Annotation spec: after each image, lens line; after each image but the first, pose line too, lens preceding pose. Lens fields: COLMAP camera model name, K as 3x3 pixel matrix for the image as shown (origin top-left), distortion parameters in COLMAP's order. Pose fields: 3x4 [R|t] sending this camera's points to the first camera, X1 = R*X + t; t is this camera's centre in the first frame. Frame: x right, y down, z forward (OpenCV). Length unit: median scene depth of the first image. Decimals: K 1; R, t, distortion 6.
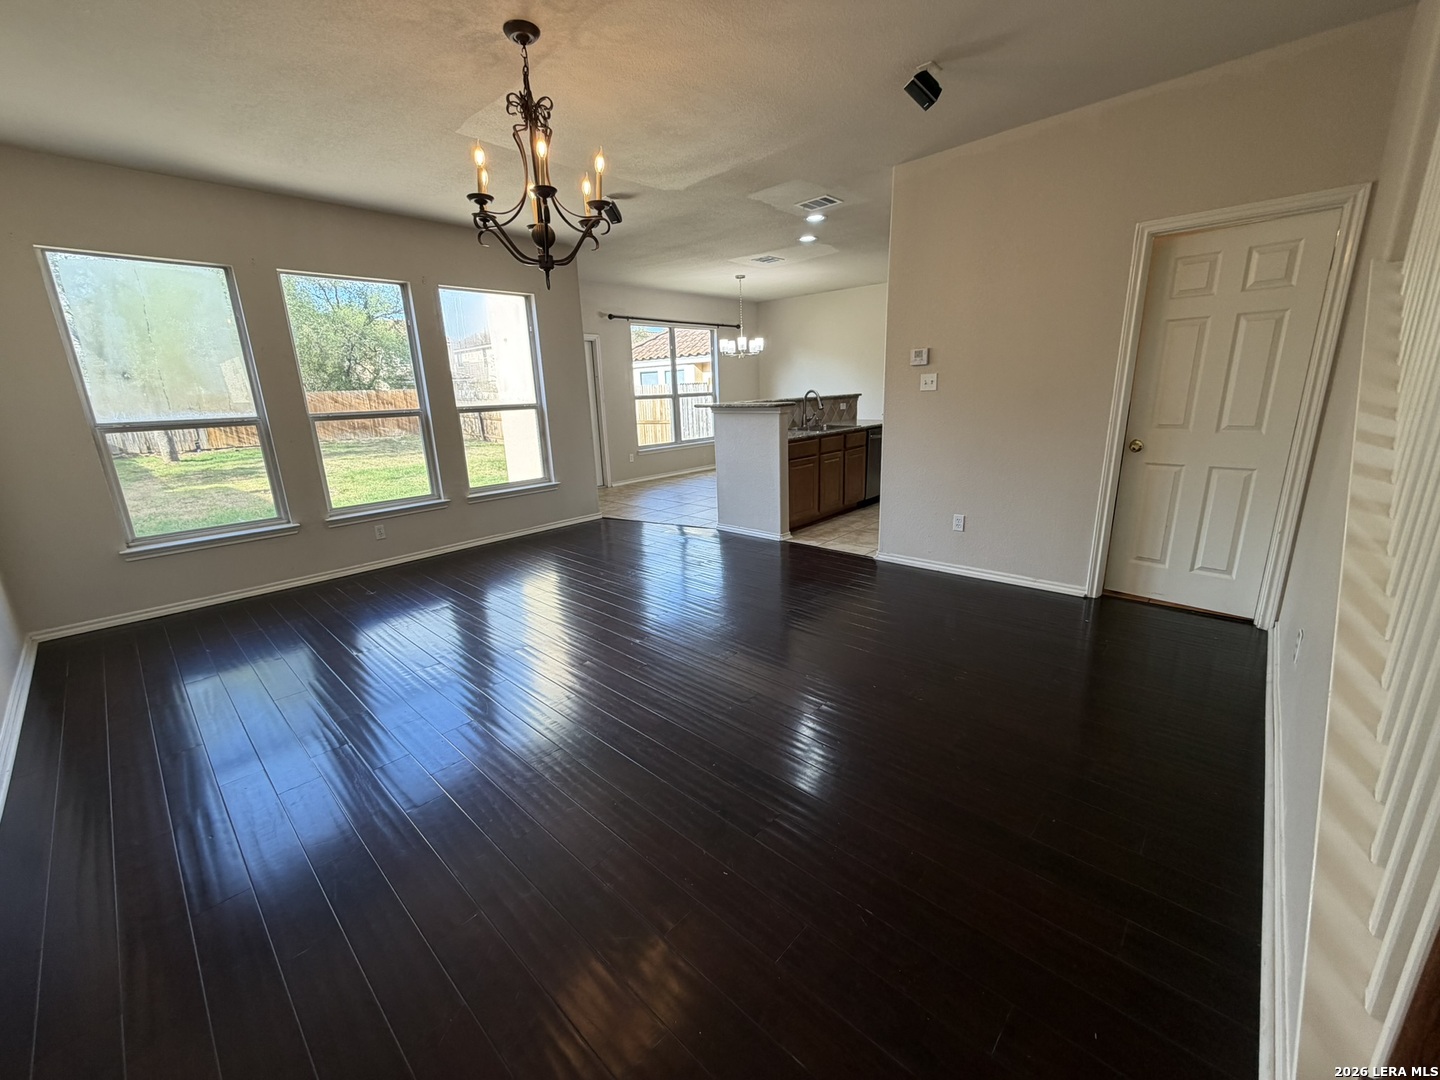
lens RADIAL K [[573.0, 0, 715.4], [0, 573.0, 535.5], [0, 0, 1]] dist [-0.000933, 0.000139]
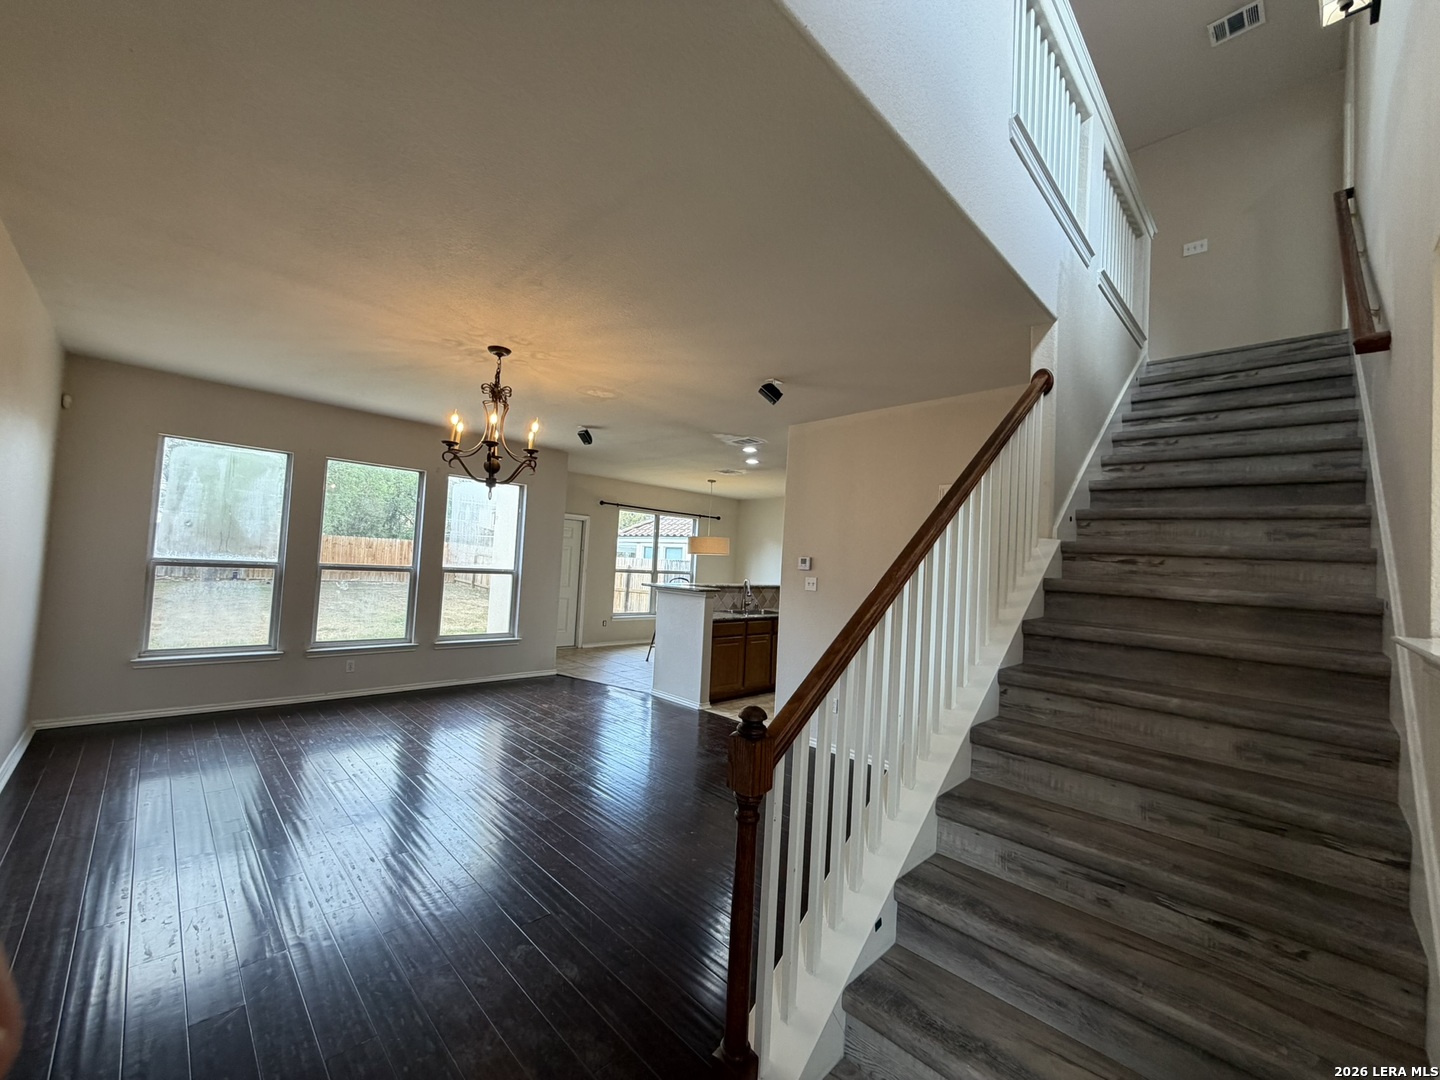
lens RADIAL K [[573.0, 0, 718.0], [0, 573.0, 536.0], [0, 0, 1]] dist [-0.000933, 0.000139]
pose [[0.995367, 0.086146, -0.042710, 0.167108], [-0.094892, 0.951770, -0.291769, 0.009402], [0.015516, 0.294470, 0.955535, -0.160115]]
